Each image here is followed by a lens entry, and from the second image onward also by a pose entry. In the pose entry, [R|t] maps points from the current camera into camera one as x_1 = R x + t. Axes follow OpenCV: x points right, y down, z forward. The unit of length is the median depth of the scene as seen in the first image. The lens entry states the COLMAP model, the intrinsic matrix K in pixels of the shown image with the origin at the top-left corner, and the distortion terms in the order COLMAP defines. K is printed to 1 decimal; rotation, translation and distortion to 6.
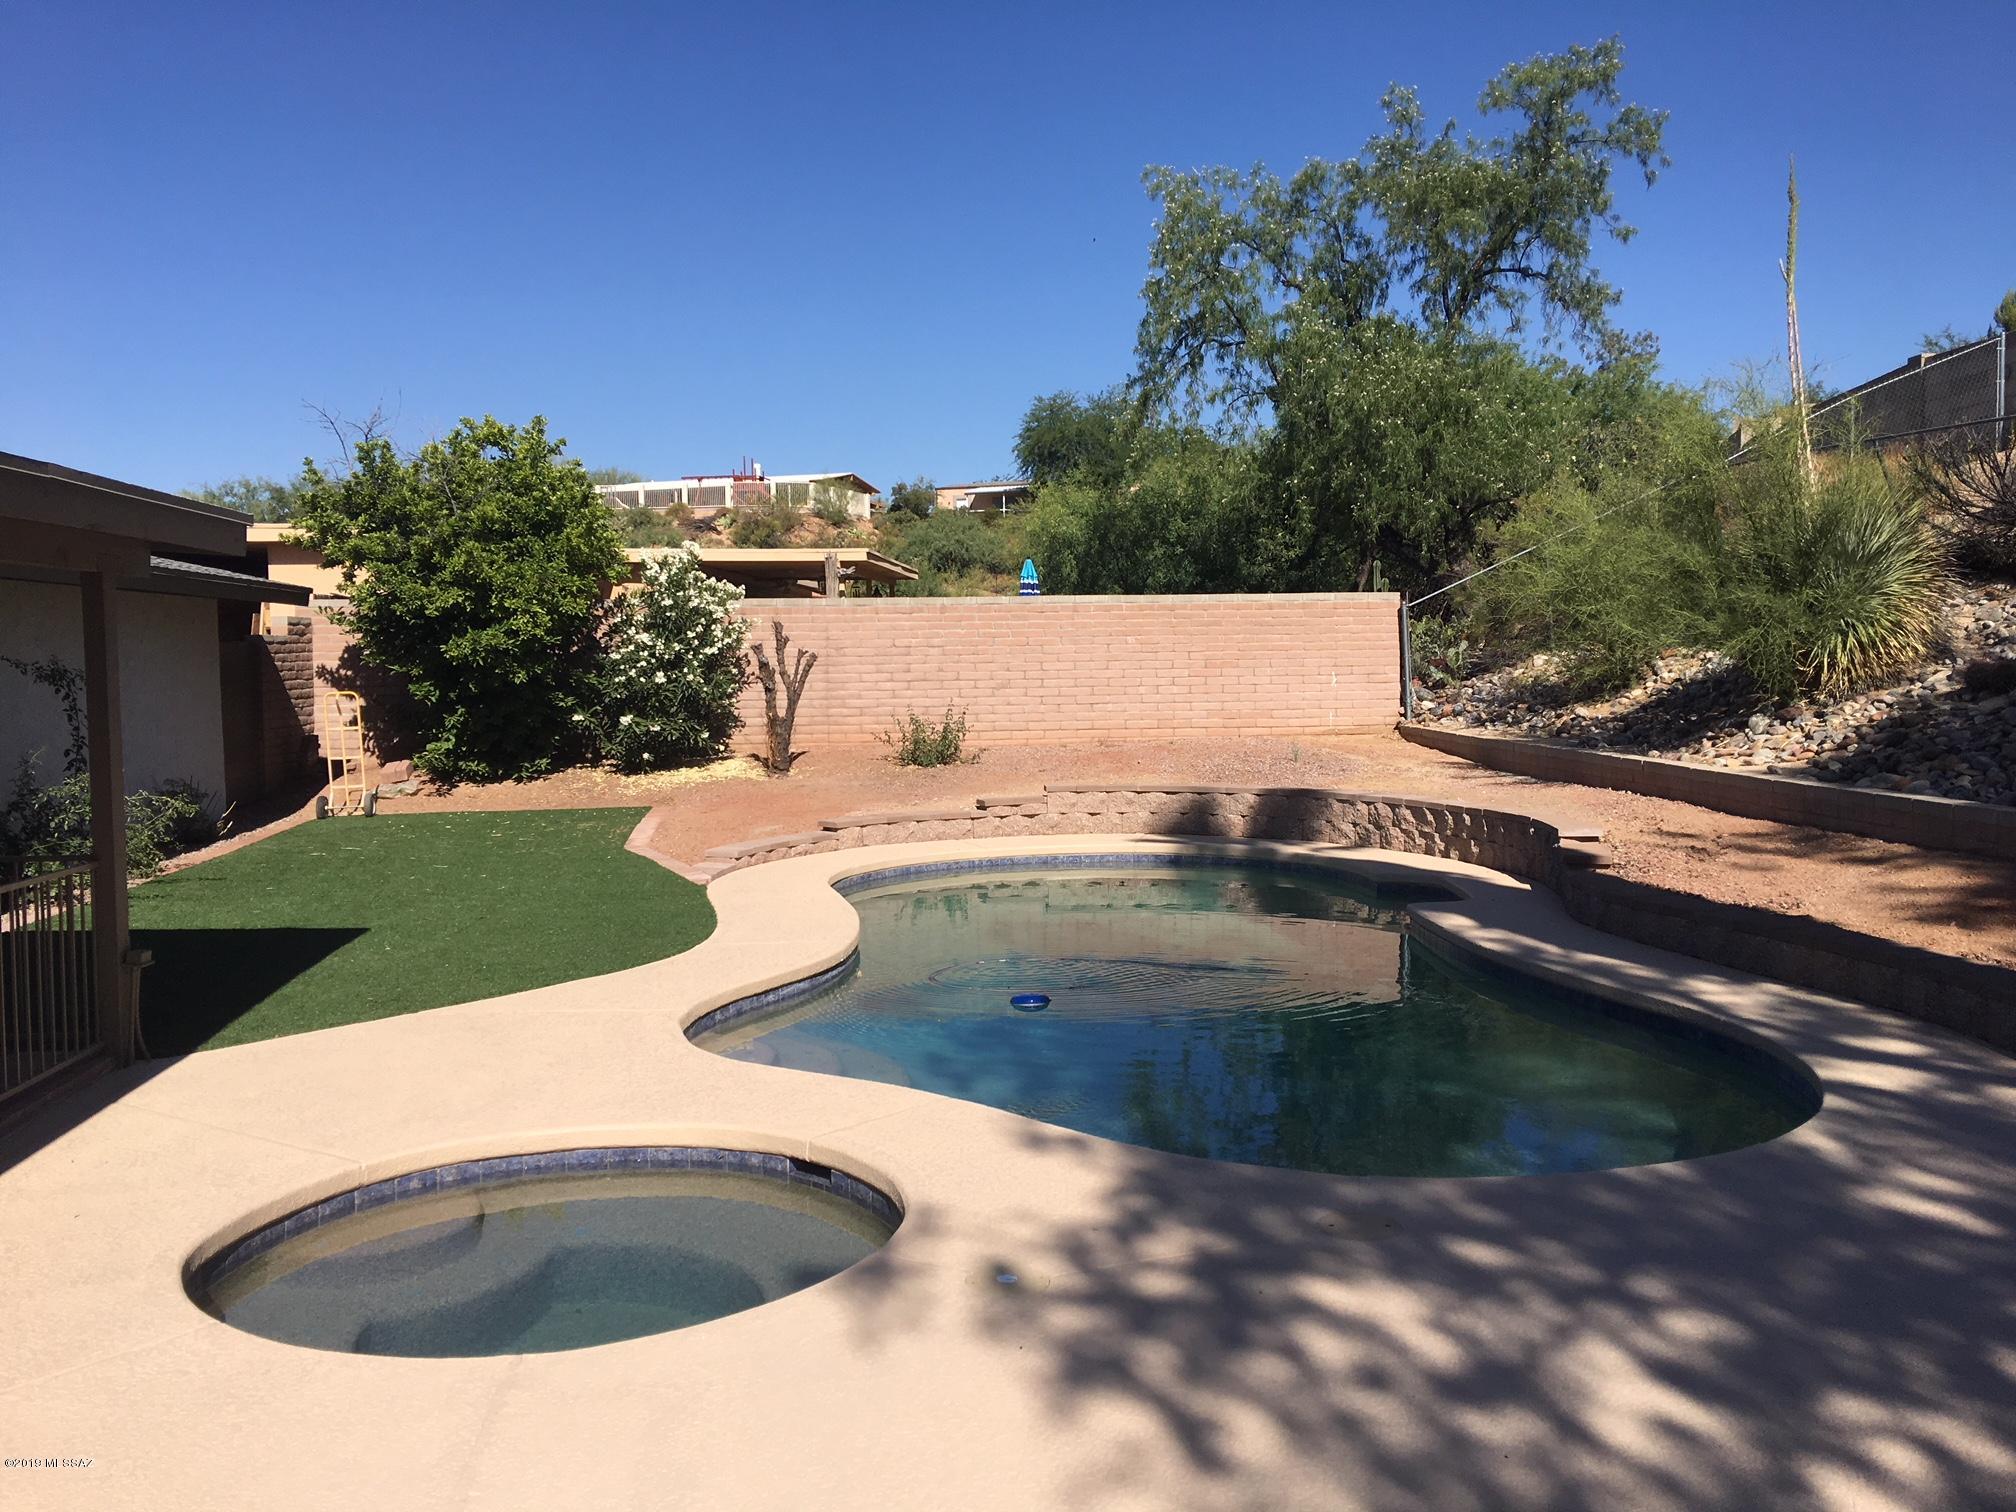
lens RADIAL K [[1696.3, 0, 1008.0], [0, 1696.3, 756.0], [0, 0, 1]] dist [0.104441, -0.144361]
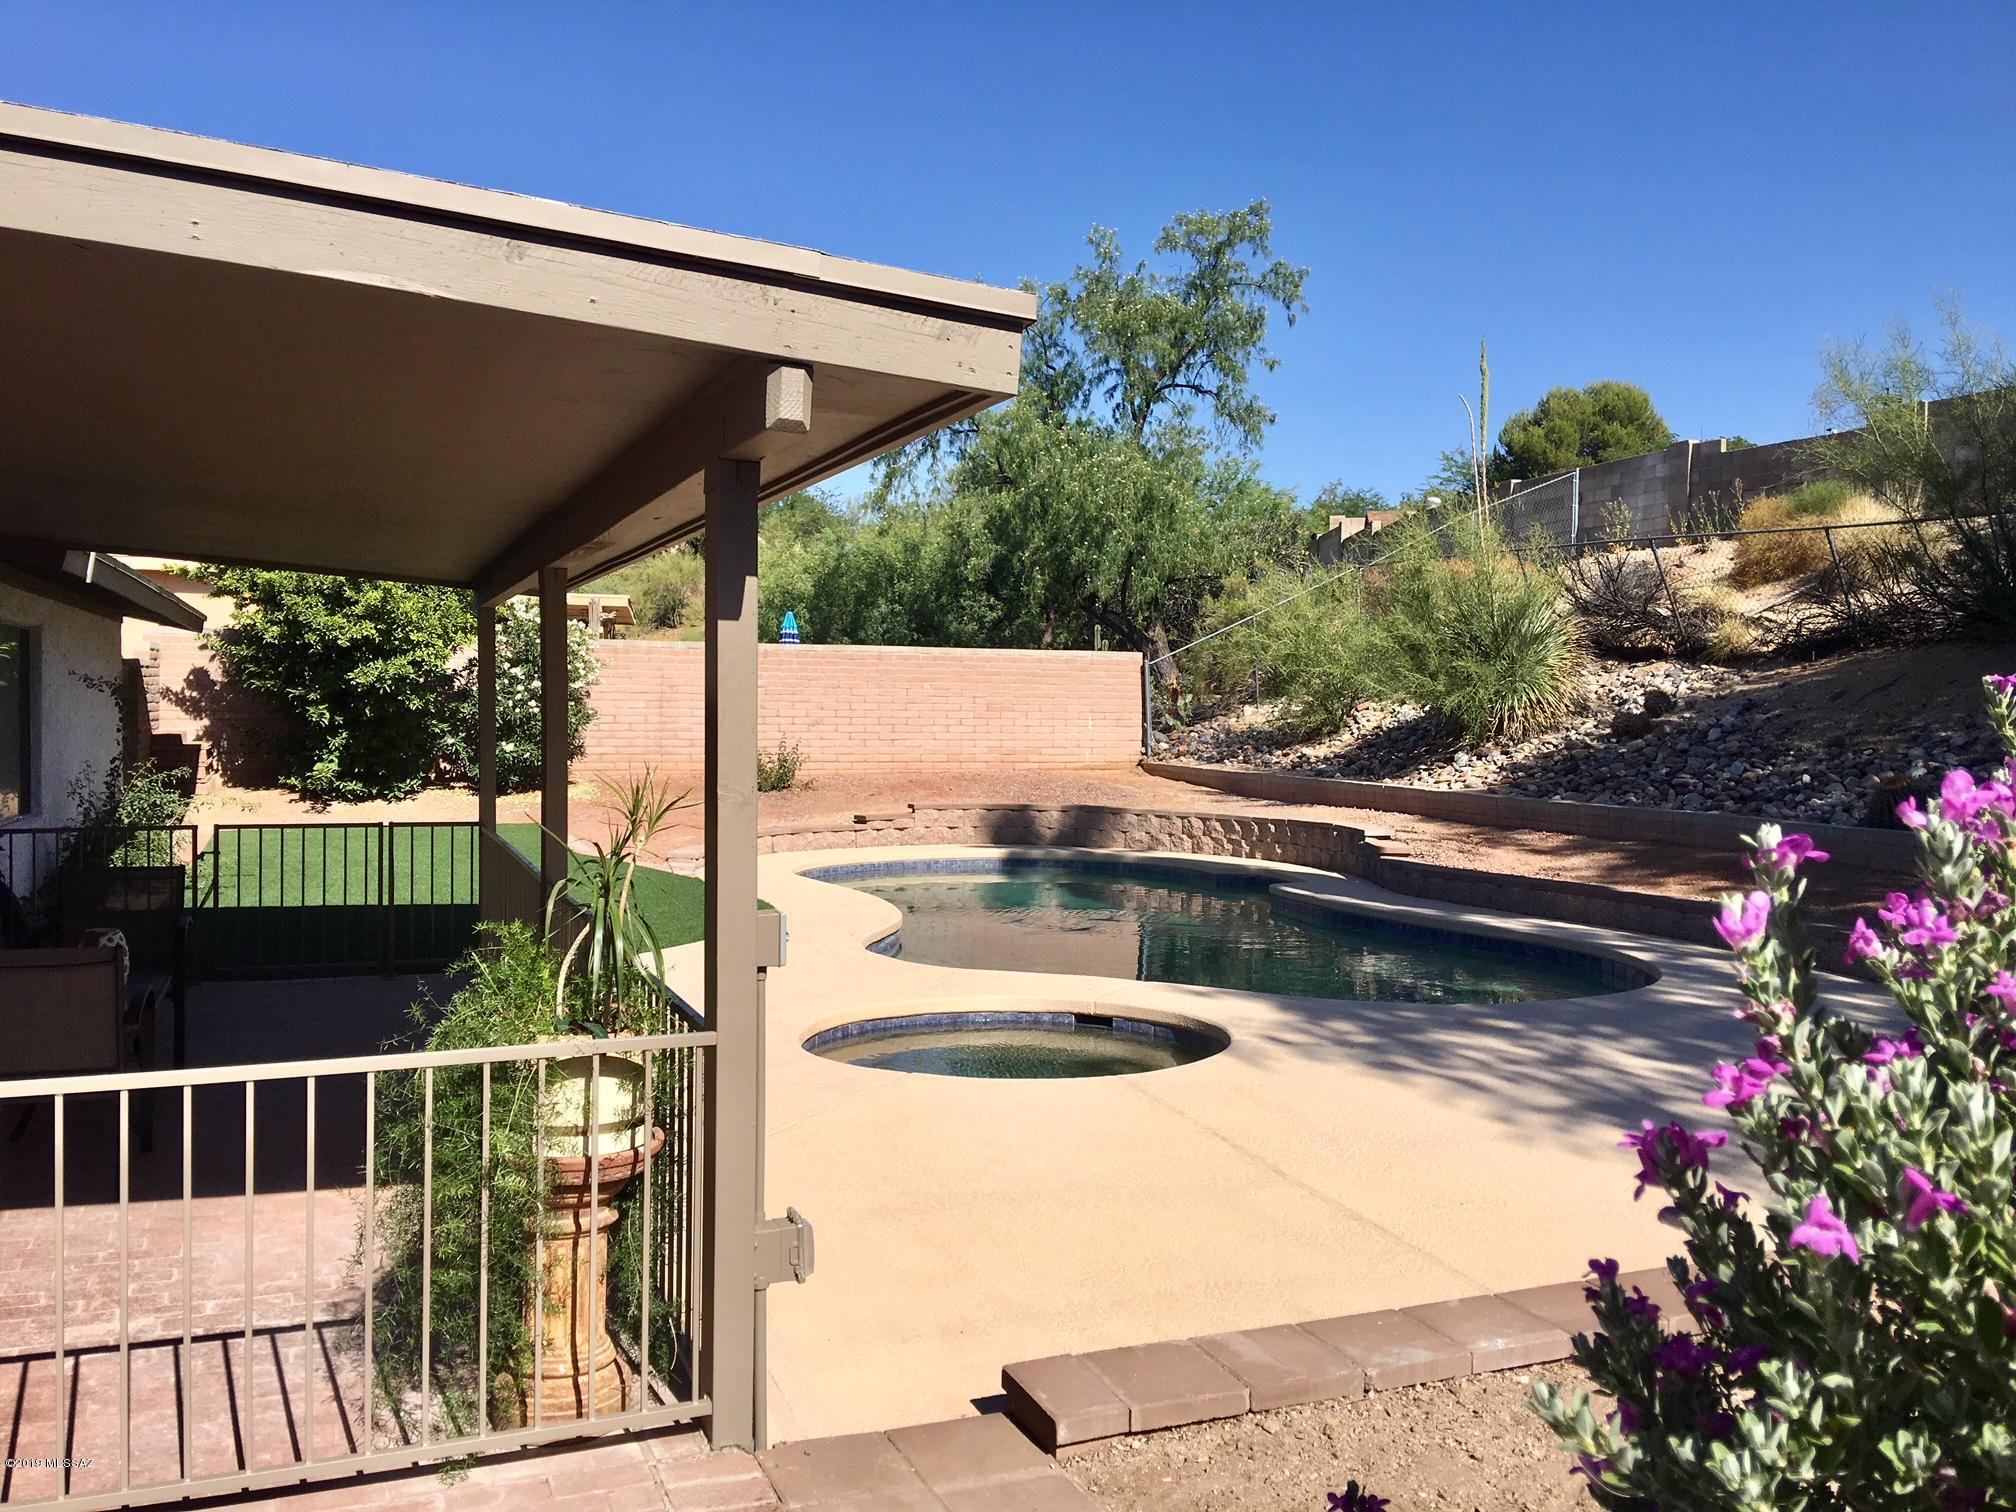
lens RADIAL K [[1696.3, 0, 1008.0], [0, 1696.3, 756.0], [0, 0, 1]] dist [0.104441, -0.144361]
pose [[0.964860, 0.015475, 0.262310, -0.184989], [-0.007287, 0.999456, -0.032161, 0.017544], [-0.262665, 0.029120, 0.964448, -0.141155]]
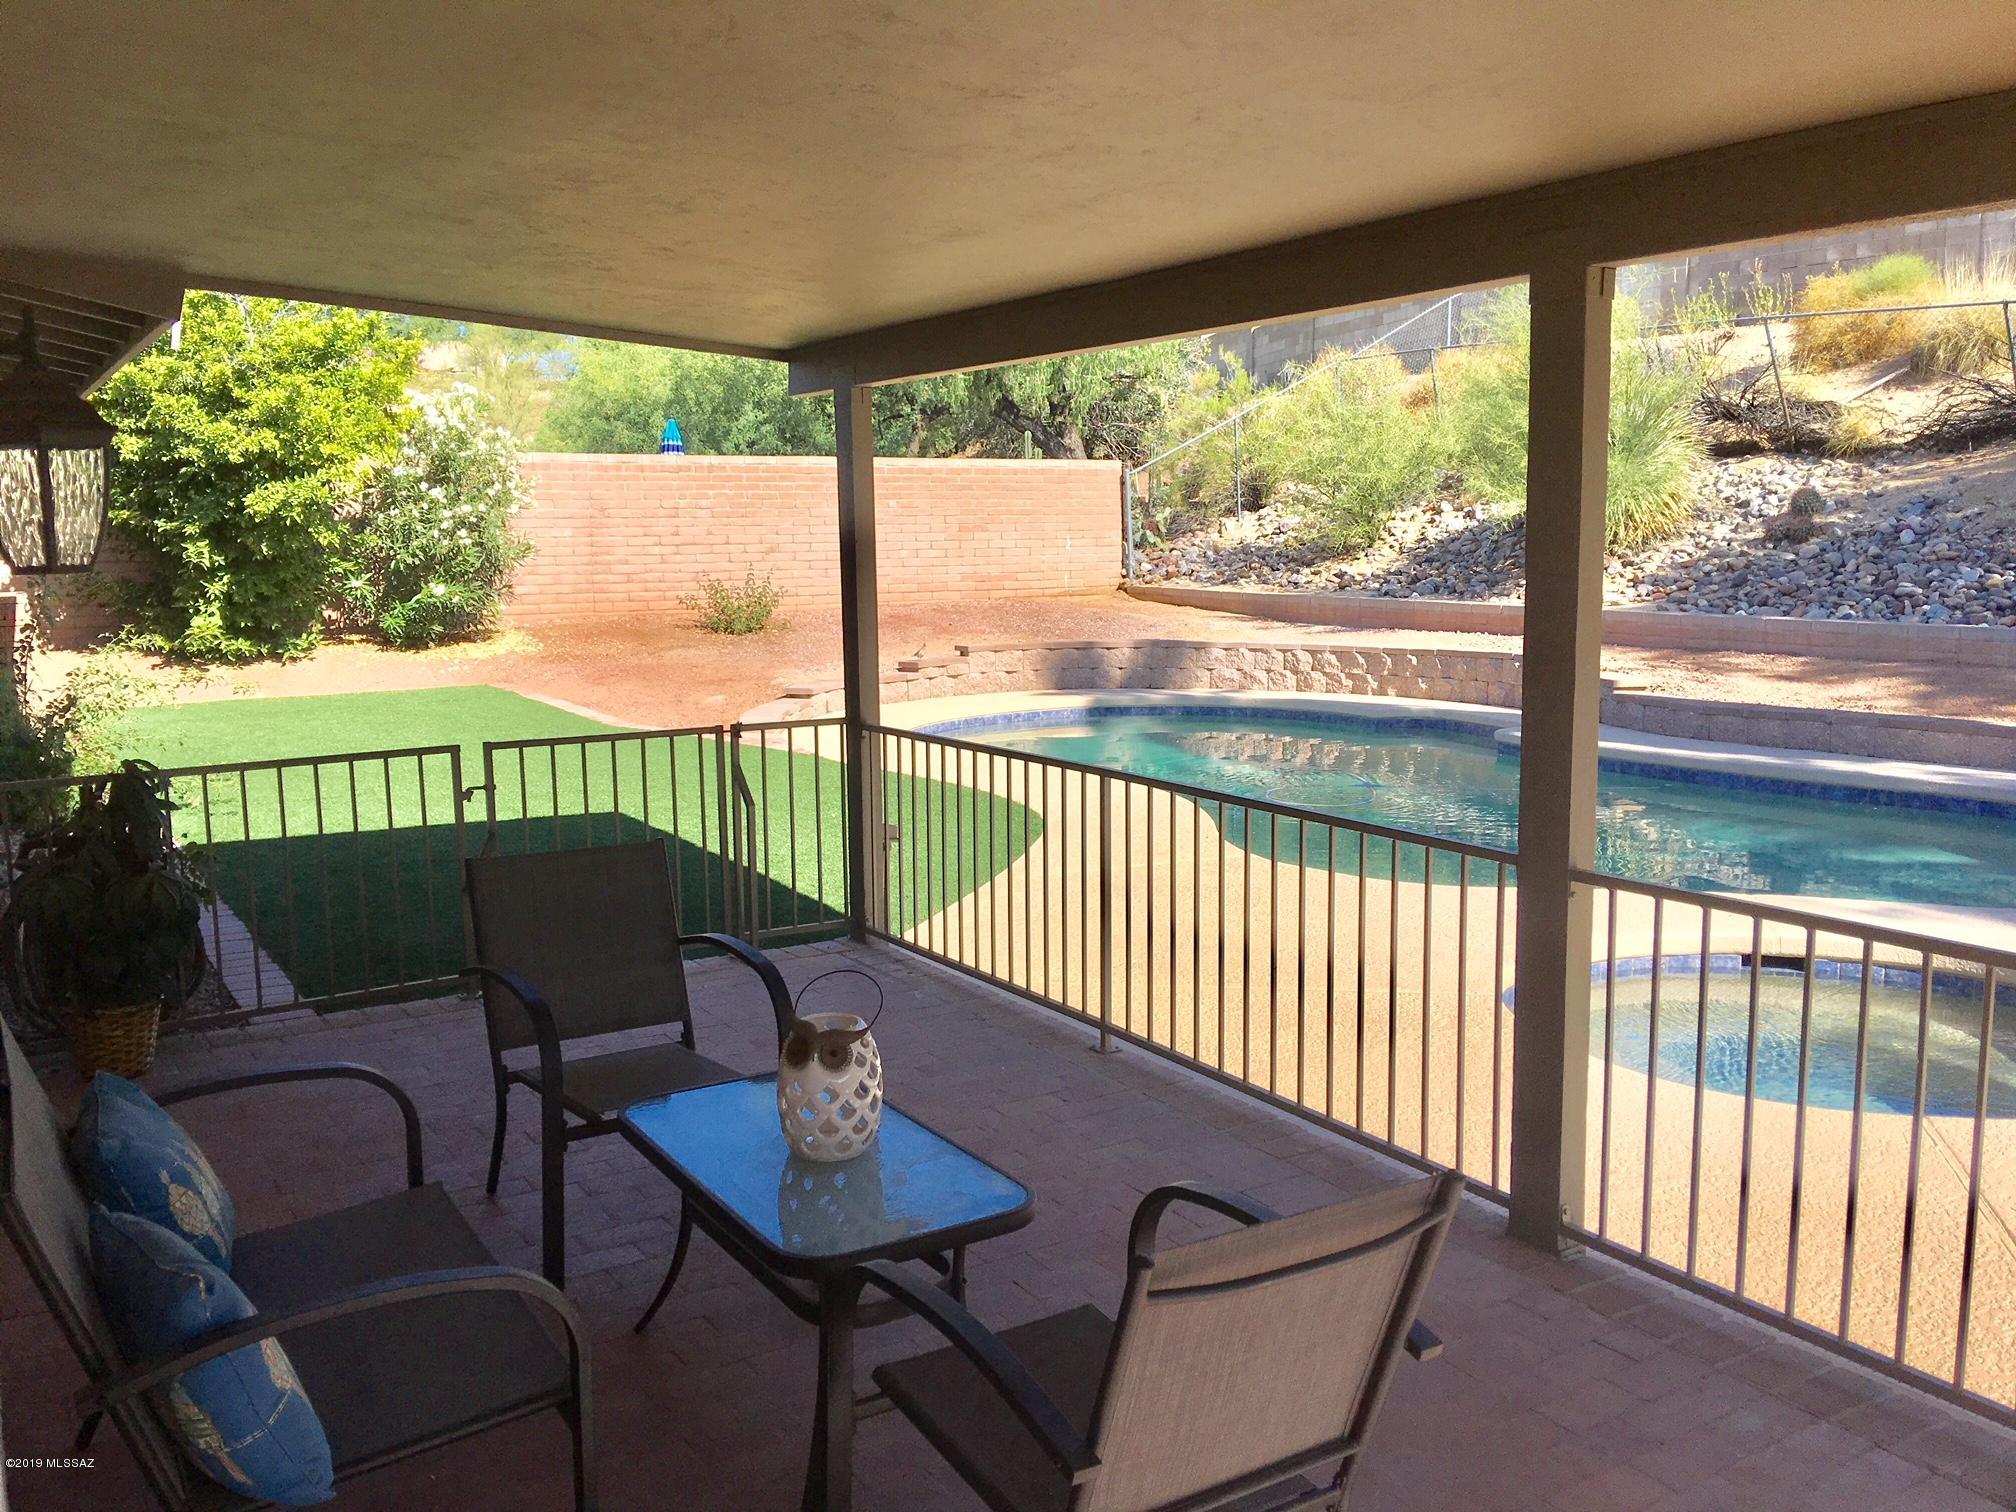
lens RADIAL K [[1682.0, 0, 1008.0], [0, 1682.0, 756.0], [0, 0, 1]] dist [0.103256, -0.123827]
pose [[0.897806, -0.057728, 0.436591, -0.320231], [0.026102, 0.996604, 0.078100, 0.004246], [-0.439617, -0.058723, 0.896264, 0.074576]]
